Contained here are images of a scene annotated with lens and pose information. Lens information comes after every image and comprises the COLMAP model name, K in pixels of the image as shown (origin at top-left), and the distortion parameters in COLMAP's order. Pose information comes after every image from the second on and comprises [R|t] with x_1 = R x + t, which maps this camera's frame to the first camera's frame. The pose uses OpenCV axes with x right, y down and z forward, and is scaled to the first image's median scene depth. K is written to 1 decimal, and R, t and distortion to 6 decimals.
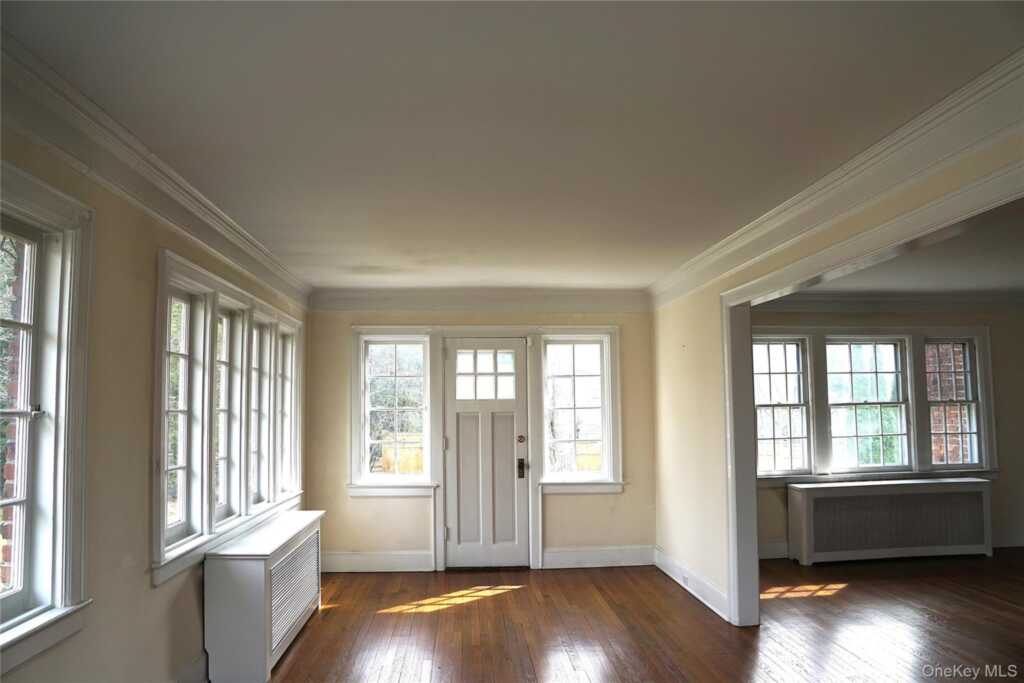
lens RADIAL K [[736.3, 0, 512.0], [0, 736.3, 341.5], [0, 0, 1]] dist [-0.168553, 0.124690]
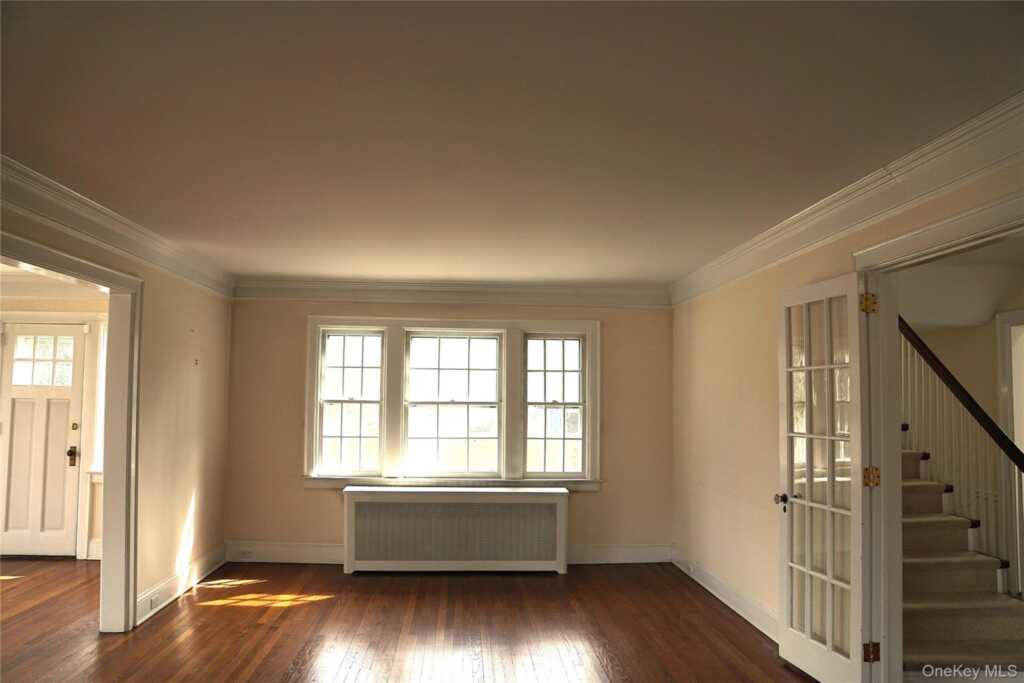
lens RADIAL K [[736.3, 0, 512.0], [0, 736.3, 341.5], [0, 0, 1]] dist [-0.168553, 0.124690]
pose [[0.999807, 0.018724, -0.005929, 0.587194], [-0.018681, 0.999800, 0.007164, 0.000149], [0.006062, -0.007052, 0.999957, 0.054722]]
